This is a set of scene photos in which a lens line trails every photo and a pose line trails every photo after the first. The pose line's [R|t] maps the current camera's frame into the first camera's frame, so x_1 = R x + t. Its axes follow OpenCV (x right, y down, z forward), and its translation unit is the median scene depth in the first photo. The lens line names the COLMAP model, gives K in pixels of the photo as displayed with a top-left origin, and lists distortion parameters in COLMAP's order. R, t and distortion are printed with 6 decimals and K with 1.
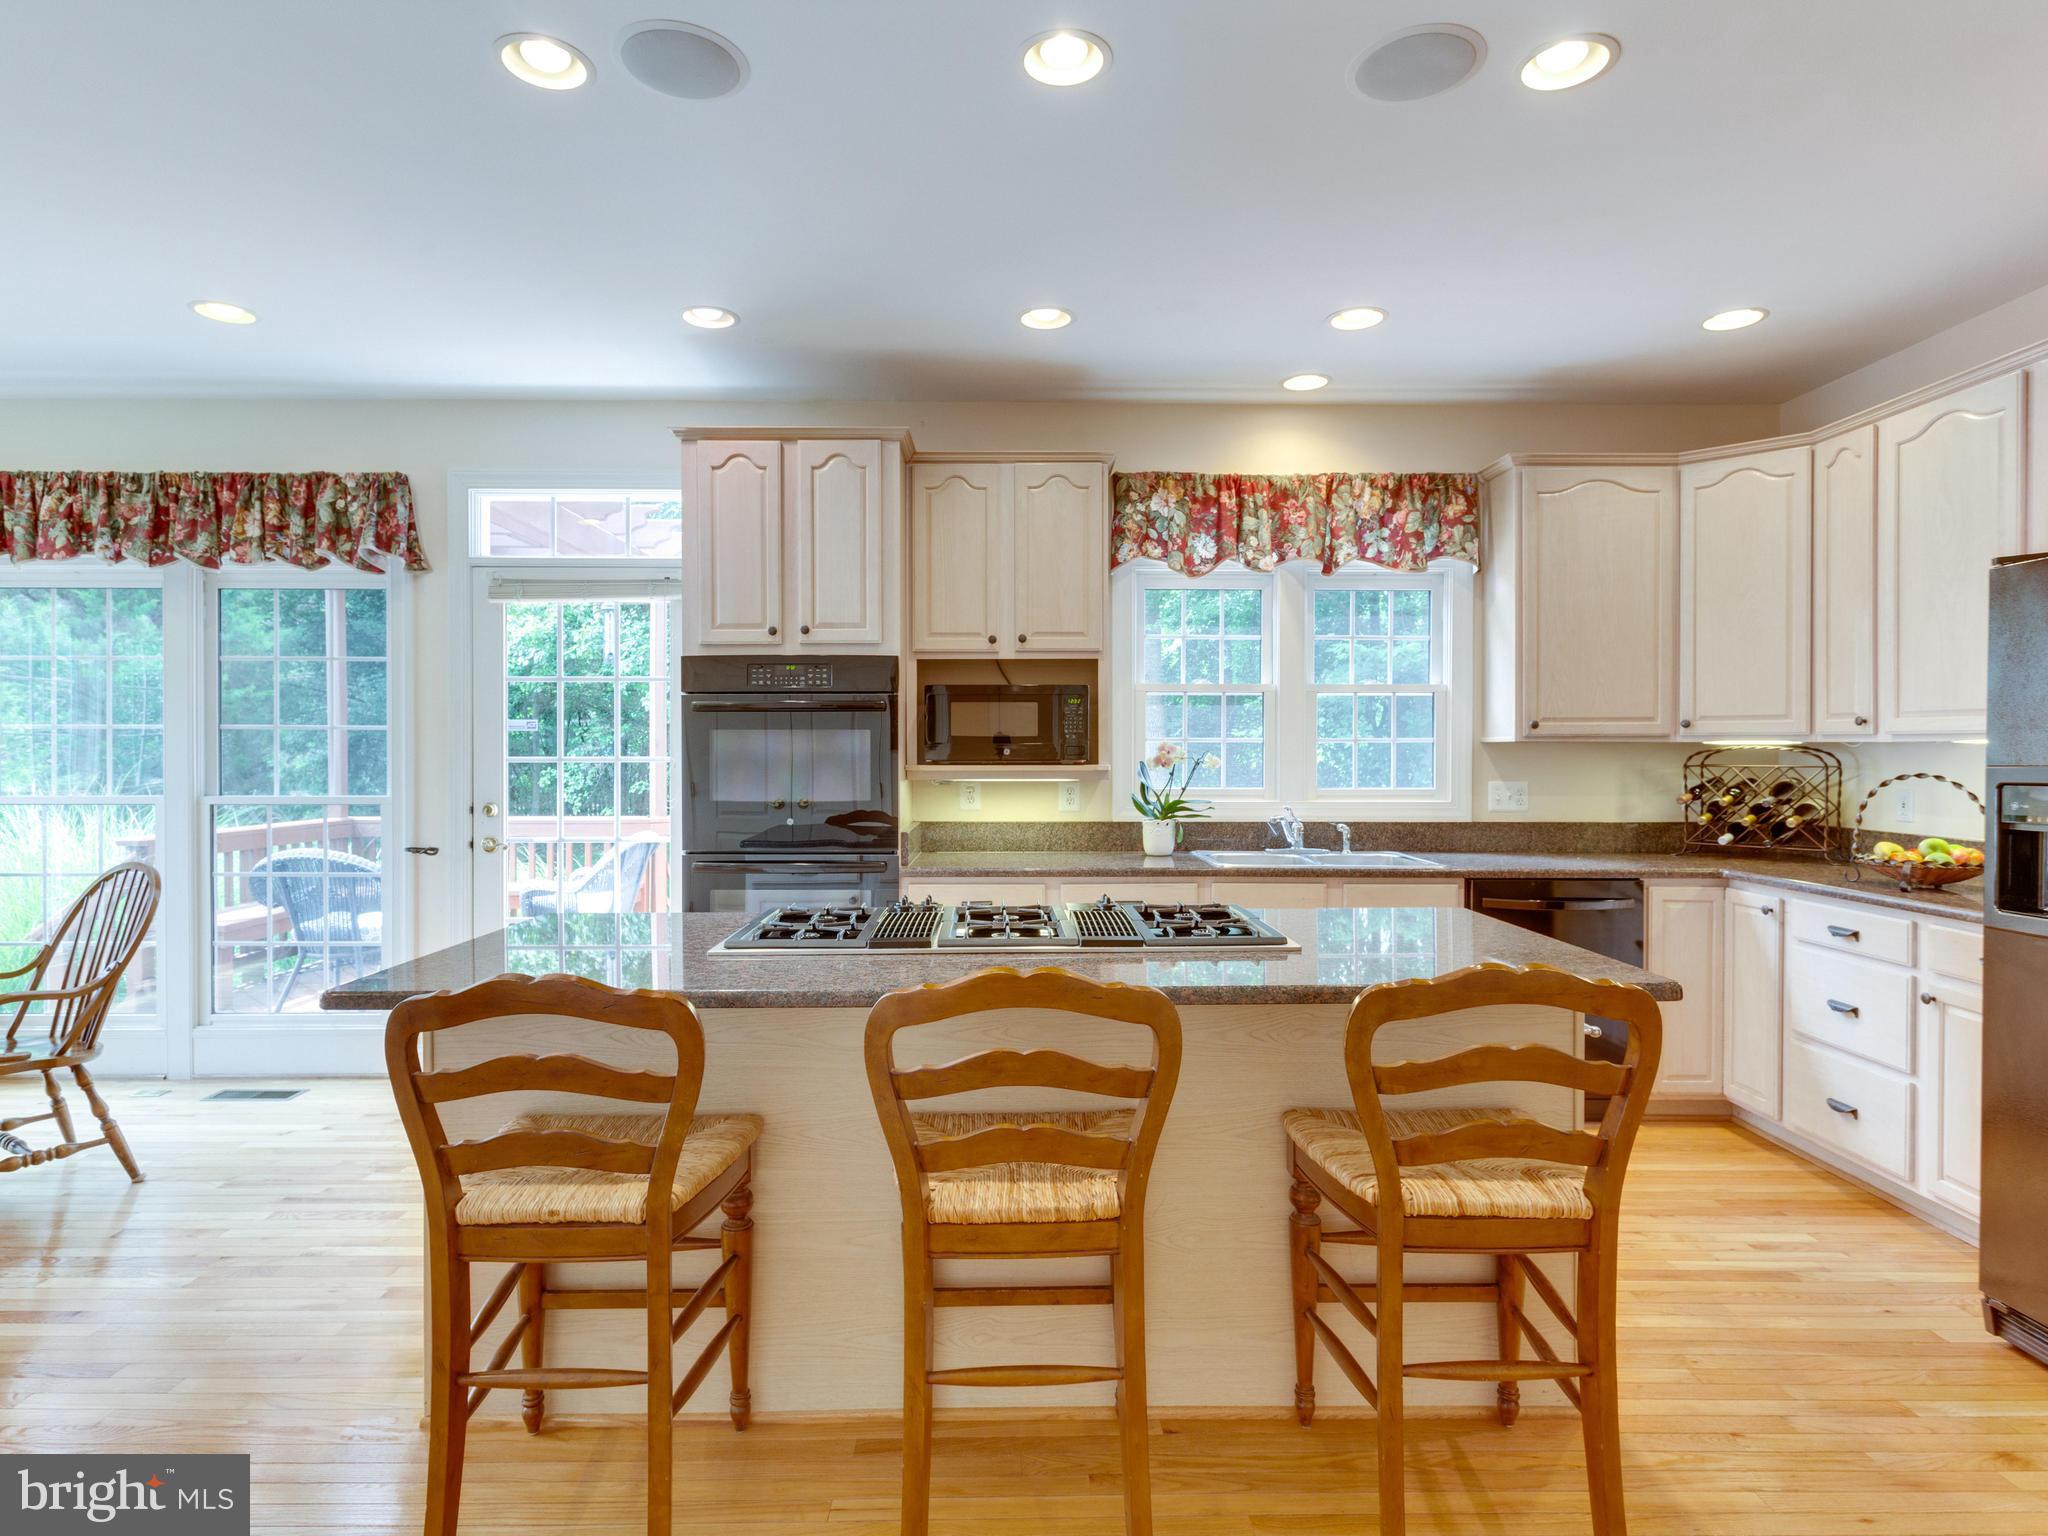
lens RADIAL K [[1115.9, 0, 1017.8], [0, 1115.9, 755.3], [0, 0, 1]] dist [-0.001654, -0.000548]
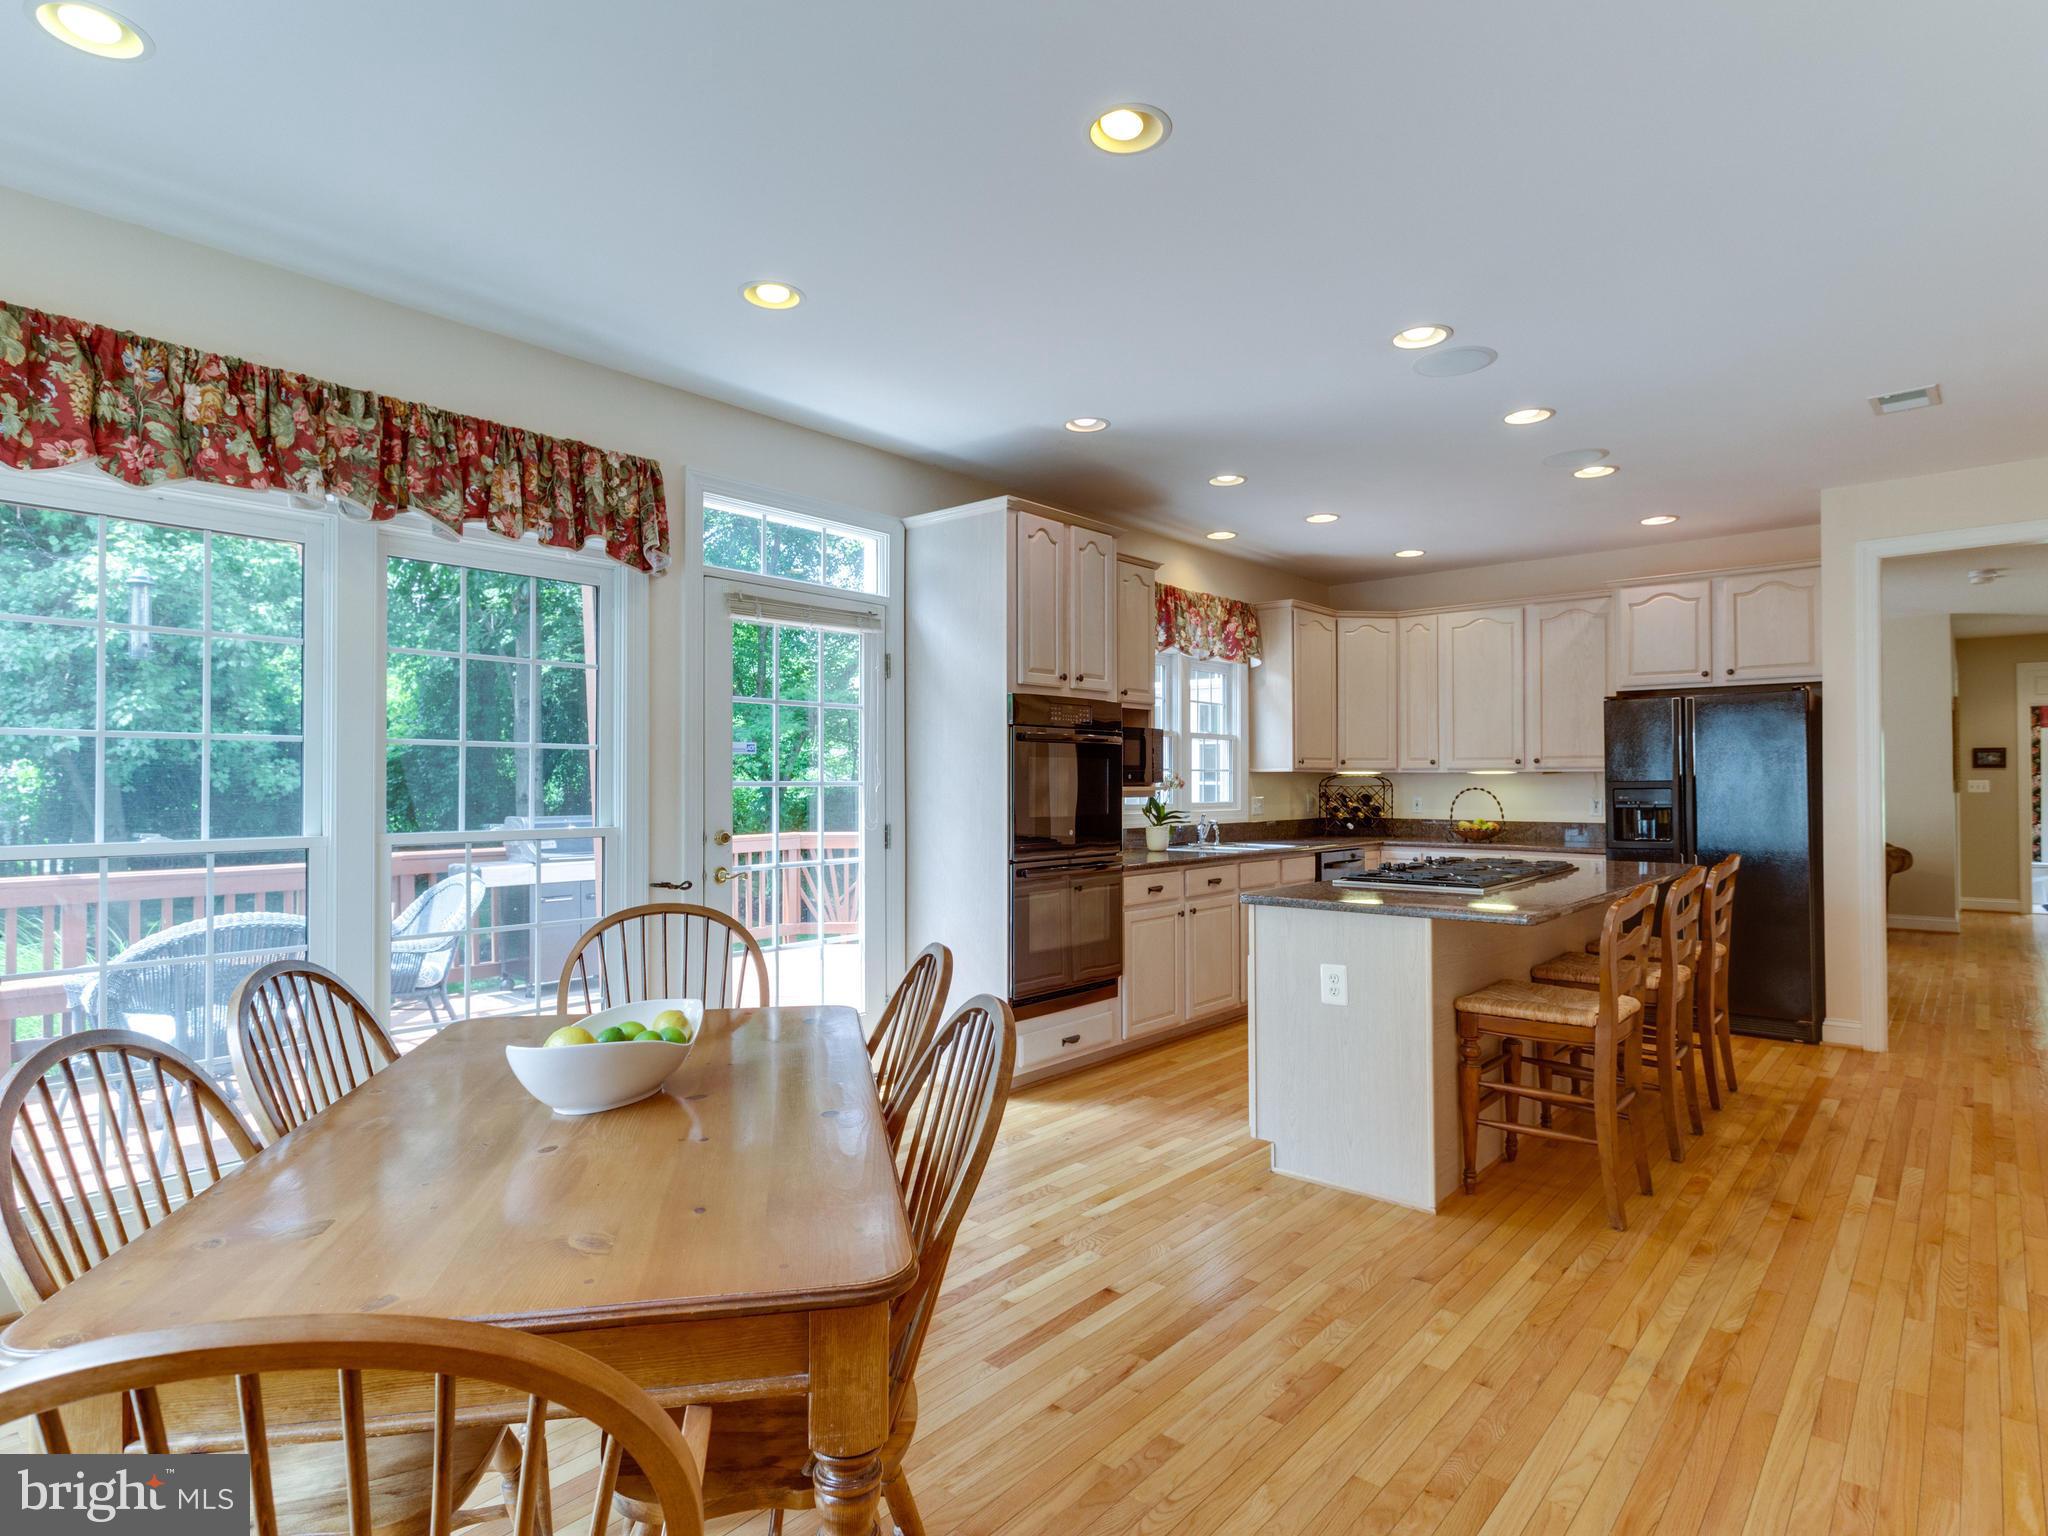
lens RADIAL K [[1115.9, 0, 1017.8], [0, 1115.9, 755.3], [0, 0, 1]] dist [-0.001654, -0.000548]
pose [[0.658441, 0.016472, 0.752452, -1.030334], [0.005232, 0.999636, -0.026462, 0.004965], [-0.752614, 0.021361, 0.658115, 0.205986]]
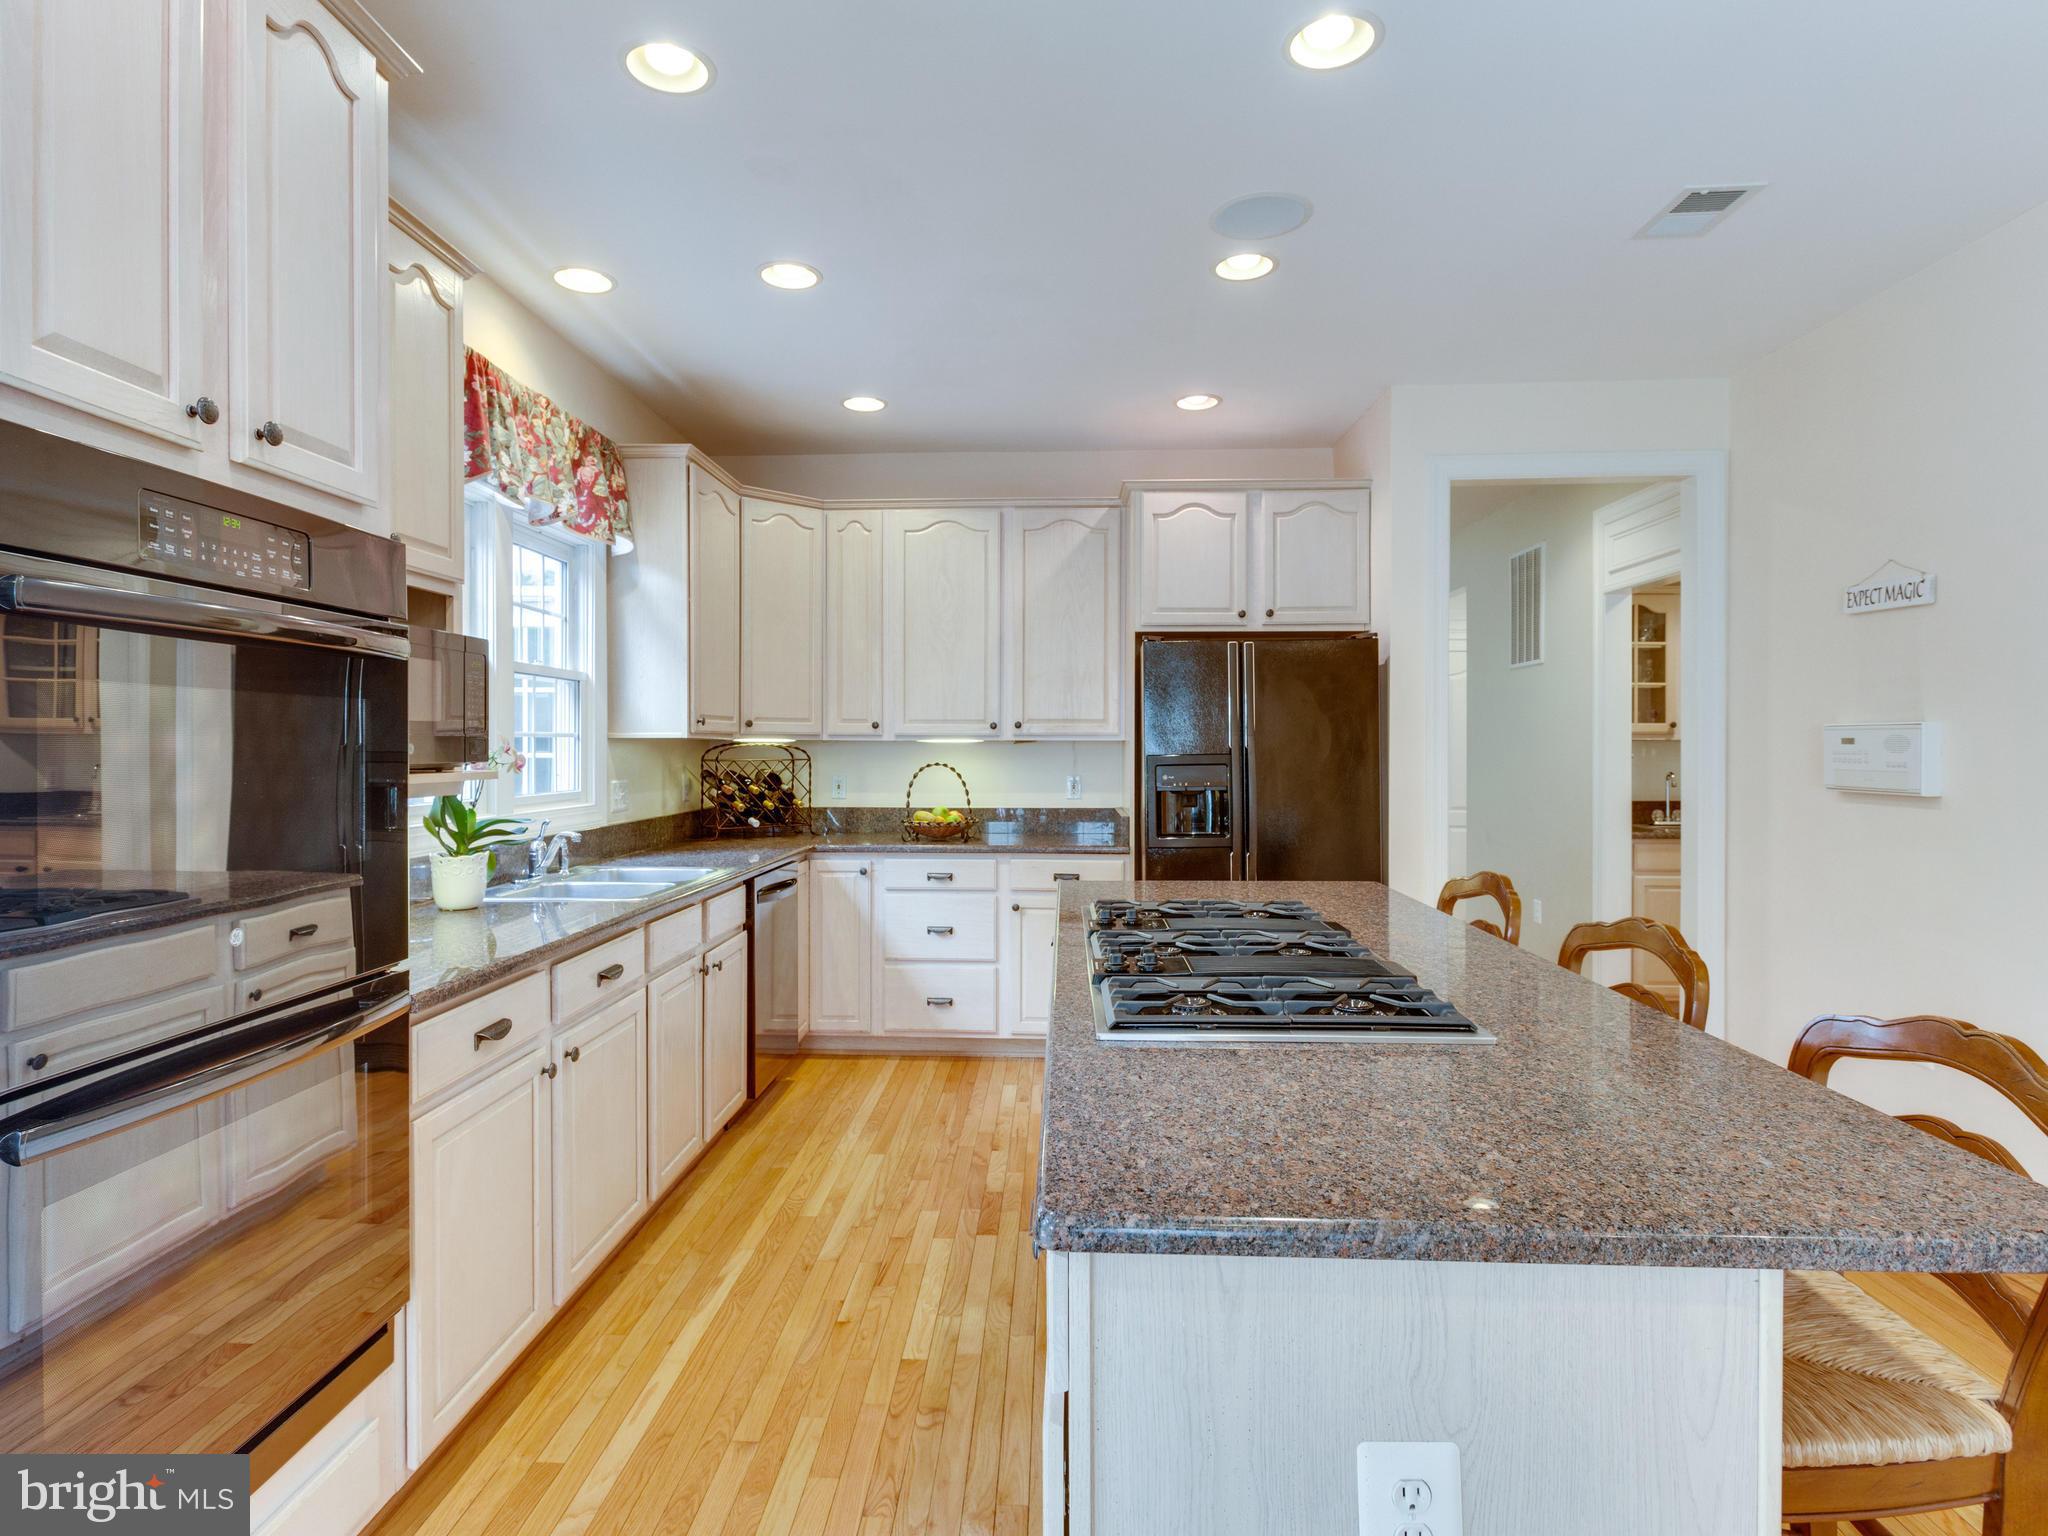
lens RADIAL K [[1115.9, 0, 1017.8], [0, 1115.9, 755.3], [0, 0, 1]] dist [-0.001654, -0.000548]
pose [[0.053204, -0.007486, 0.998556, -0.497869], [0.004699, 0.999963, 0.007246, -0.002558], [-0.998573, 0.004306, 0.053237, 0.631358]]
